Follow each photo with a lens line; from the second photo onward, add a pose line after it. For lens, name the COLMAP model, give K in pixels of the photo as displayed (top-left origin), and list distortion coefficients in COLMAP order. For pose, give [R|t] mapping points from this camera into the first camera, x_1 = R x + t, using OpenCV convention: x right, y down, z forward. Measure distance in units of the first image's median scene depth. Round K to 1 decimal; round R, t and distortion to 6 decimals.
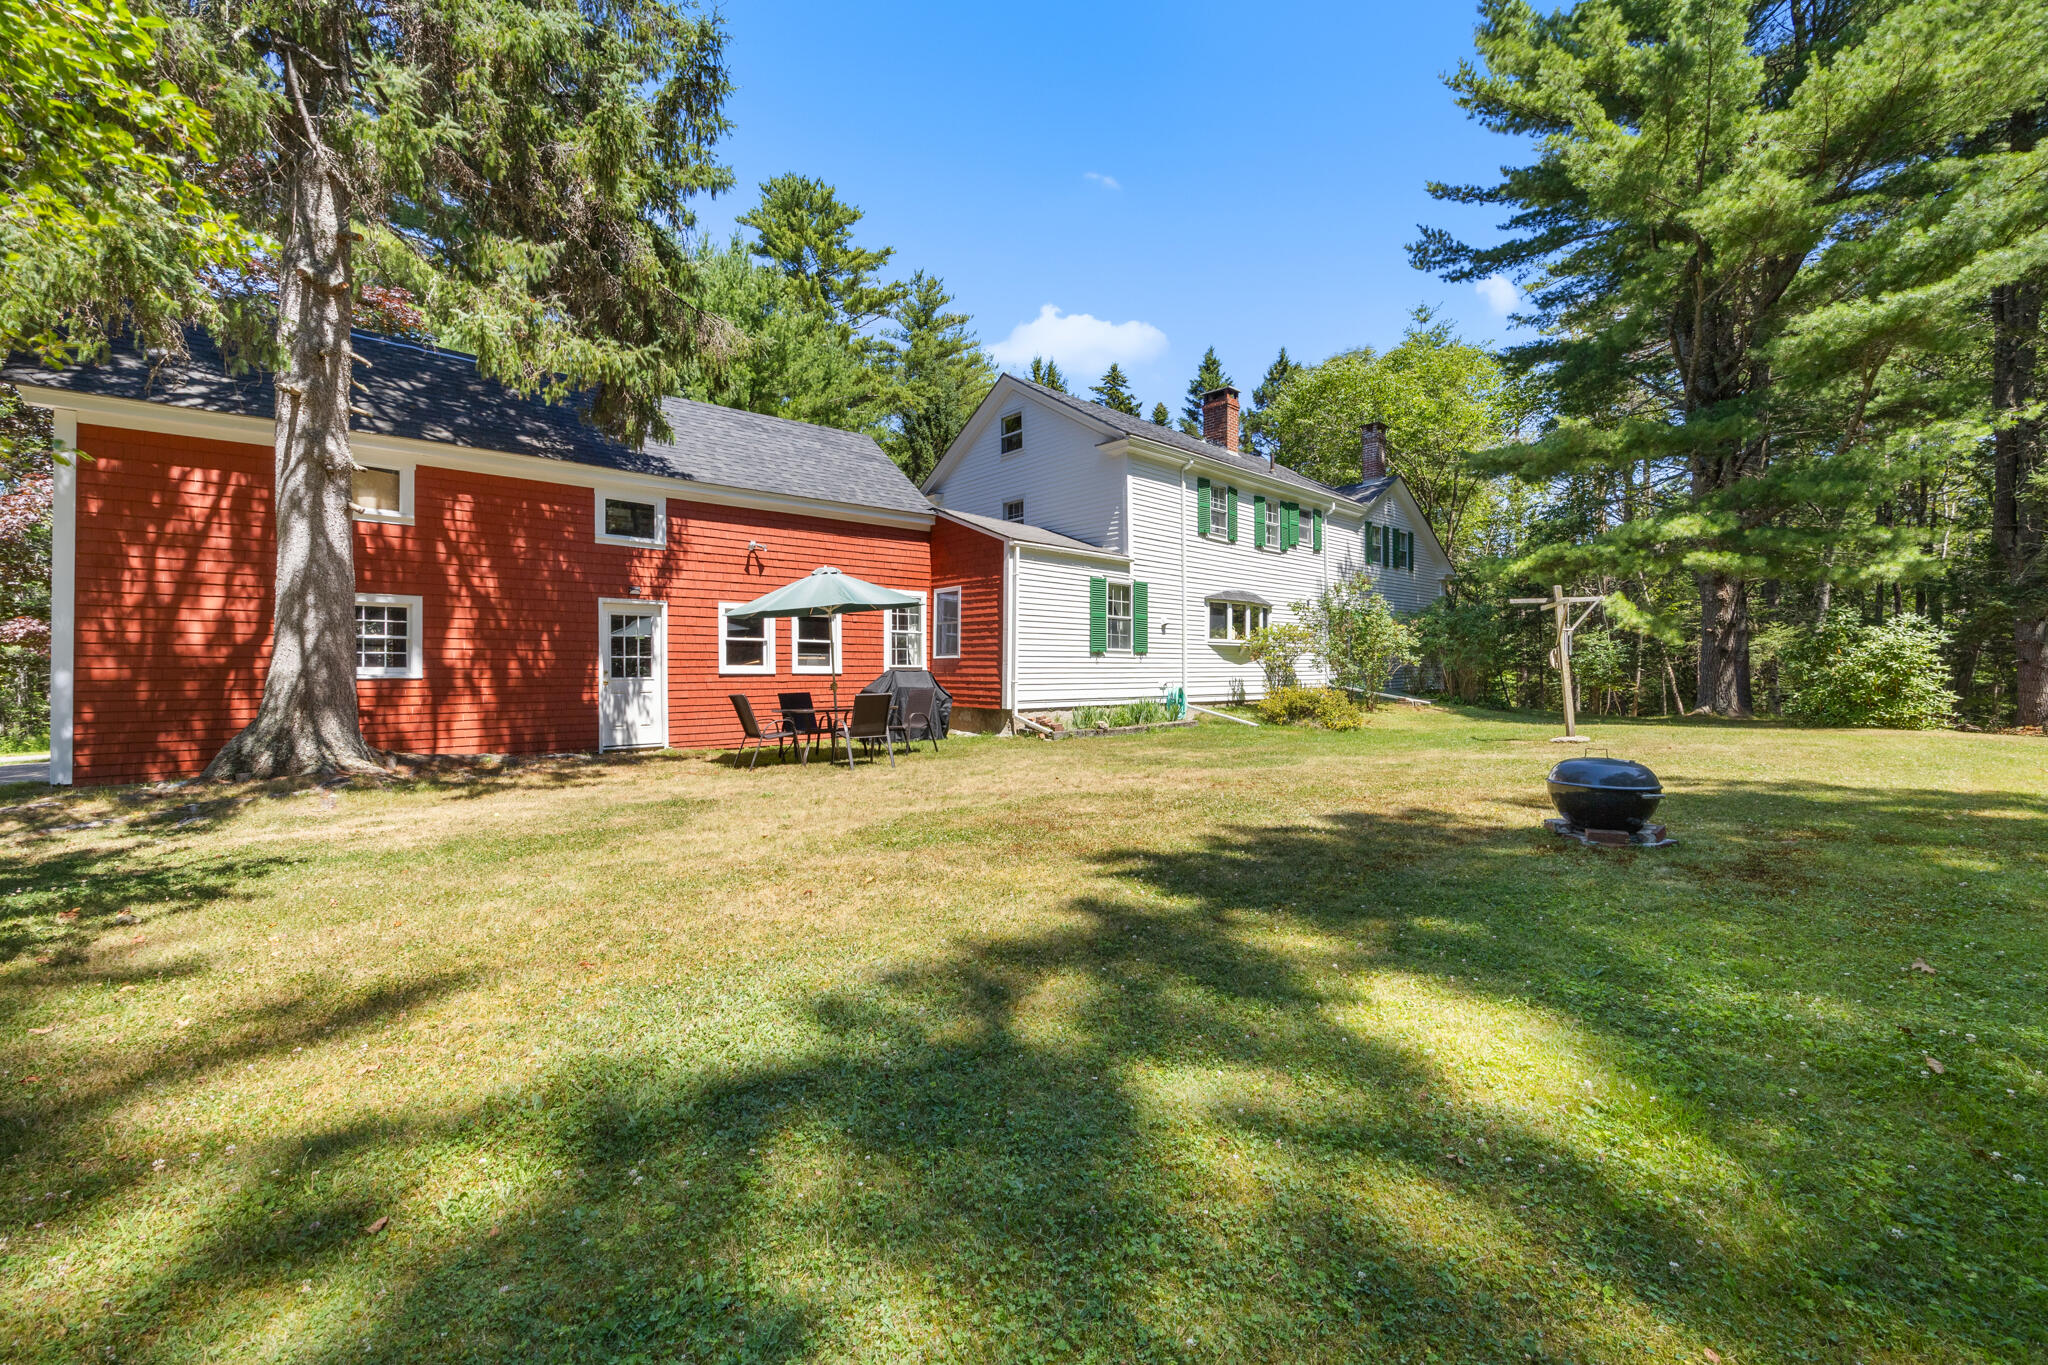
lens RADIAL K [[824.9, 0, 1022.7], [0, 824.9, 670.7], [0, 0, 1]] dist [-0.003107, -0.000241]
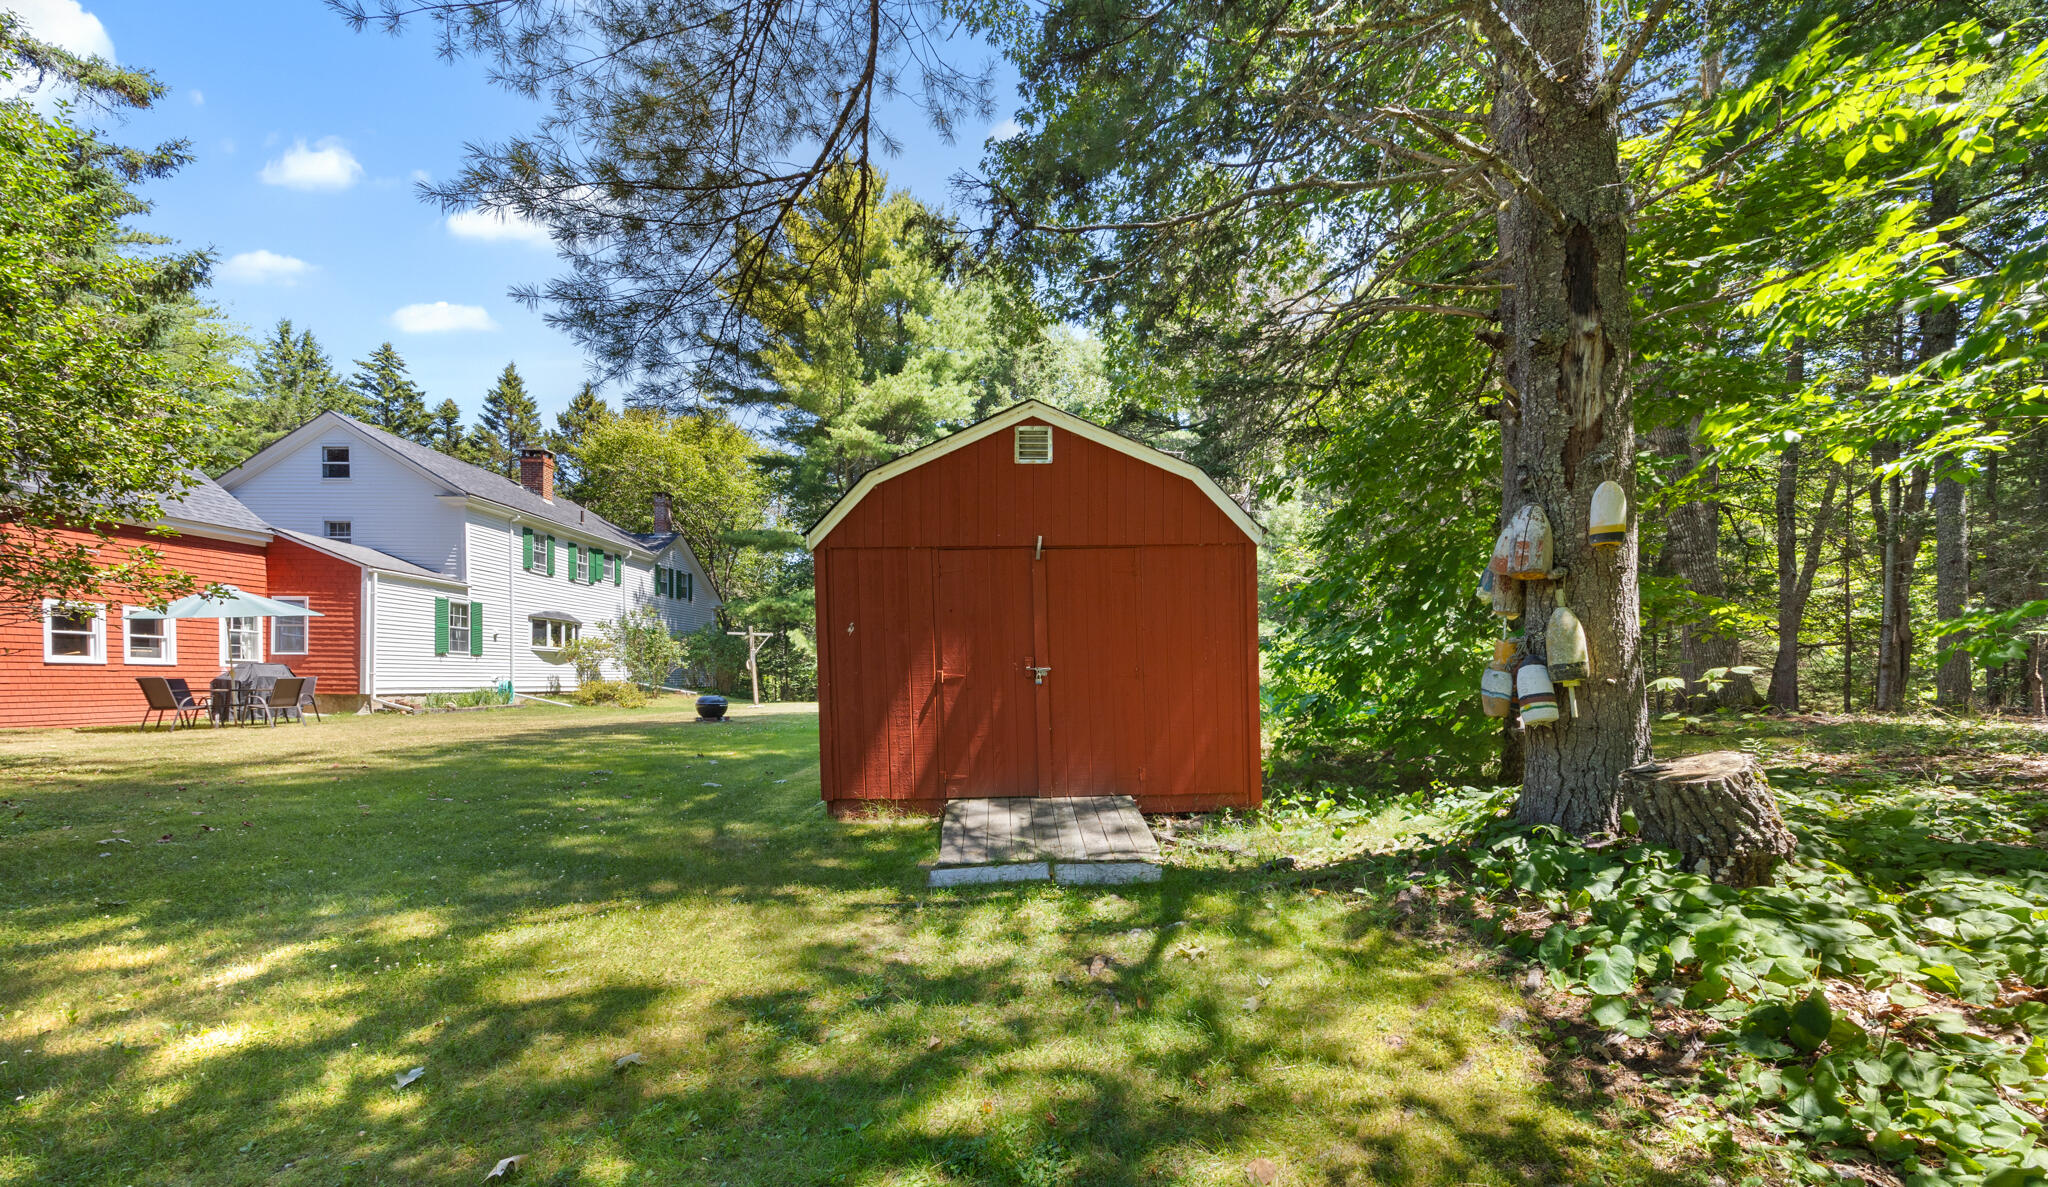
lens RADIAL K [[813.0, 0, 1061.0], [0, 813.0, 688.2], [0, 0, 1]] dist [-0.002235, 0.000332]
pose [[0.668464, -0.000589, 0.743744, -0.211573], [-0.008953, 0.999921, 0.008839, 0.013333], [-0.743690, -0.012567, 0.668406, -0.619097]]
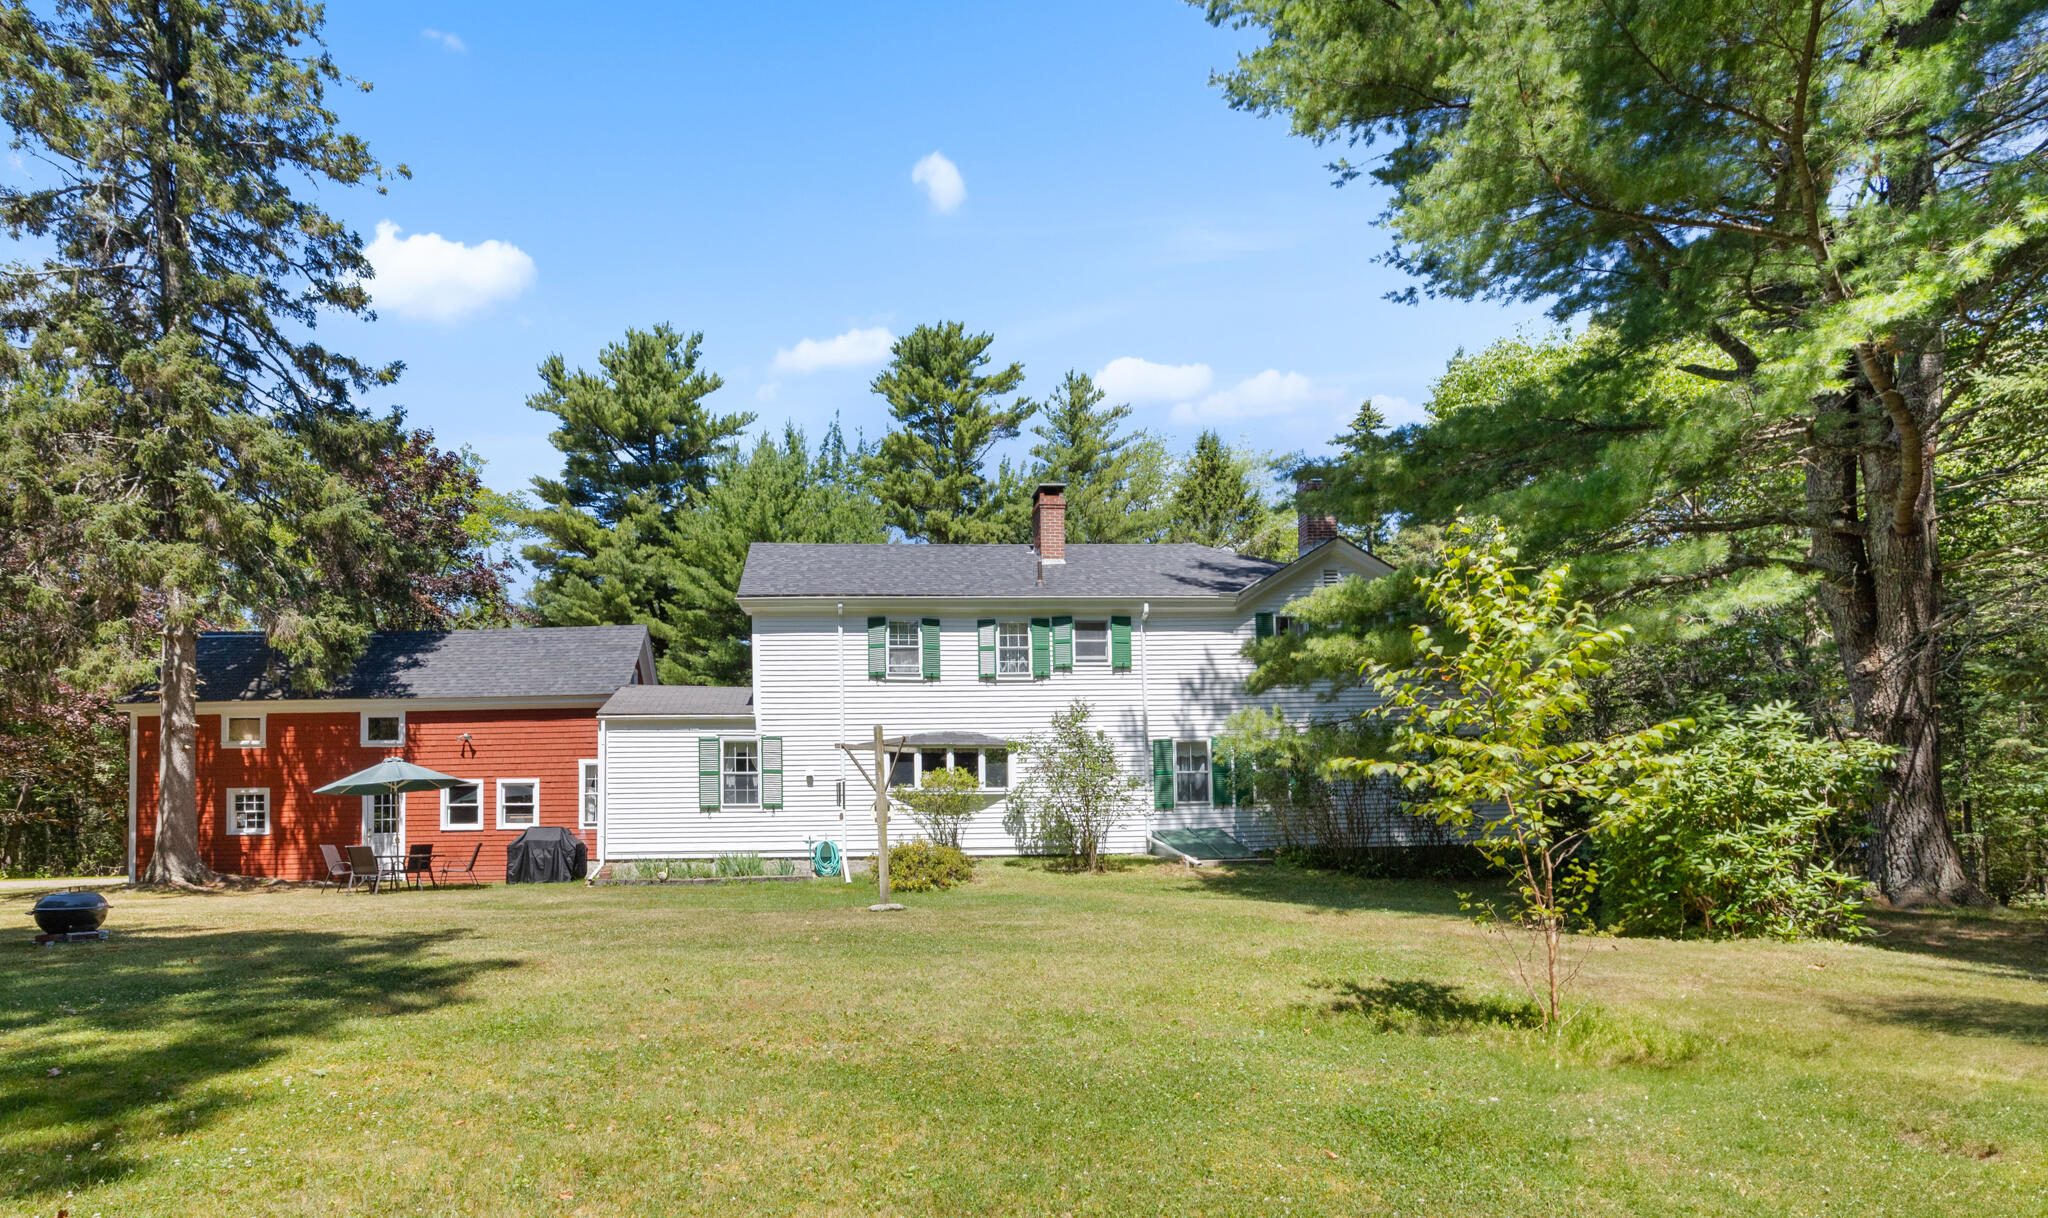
lens RADIAL K [[989.6, 0, 933.6], [0, 989.6, 809.3], [0, 0, 1]] dist [-0.016497, 0.000658]
pose [[0.757547, -0.013566, -0.652639, 1.104723], [0.012165, 0.999904, -0.006665, -0.008349], [0.652667, -0.002890, 0.757640, 0.216339]]
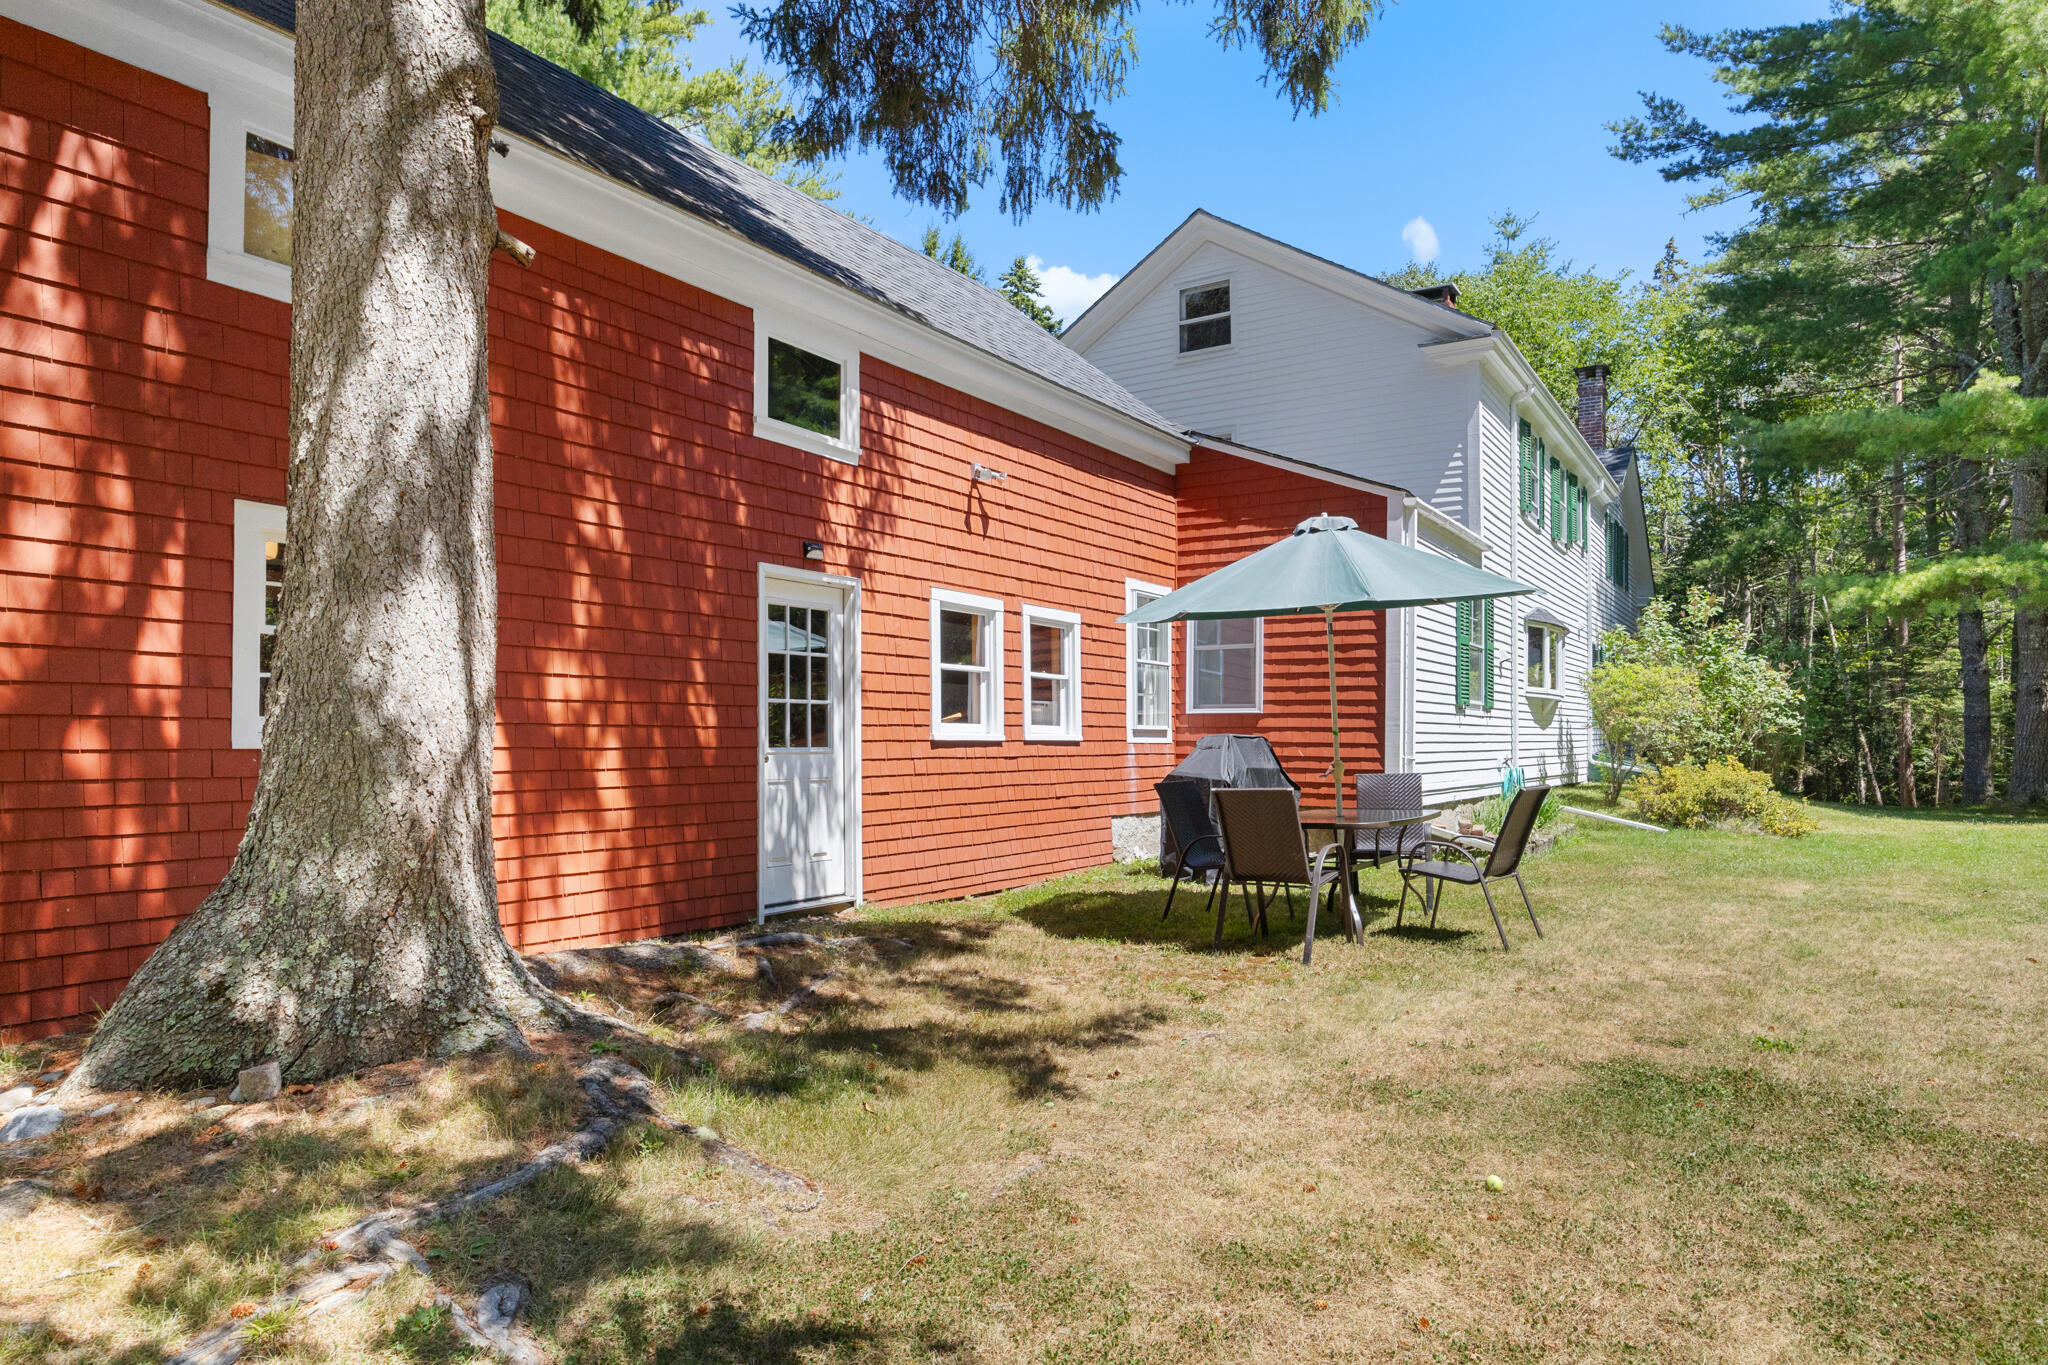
lens RADIAL K [[1243.9, 0, 1053.2], [0, 1243.9, 725.2], [0, 0, 1]] dist [-0.024624, -0.000071]
pose [[0.963803, 0.009461, 0.266448, -0.392836], [-0.007055, 0.999925, -0.009987, 0.001392], [-0.266522, 0.007746, 0.963798, 0.243507]]
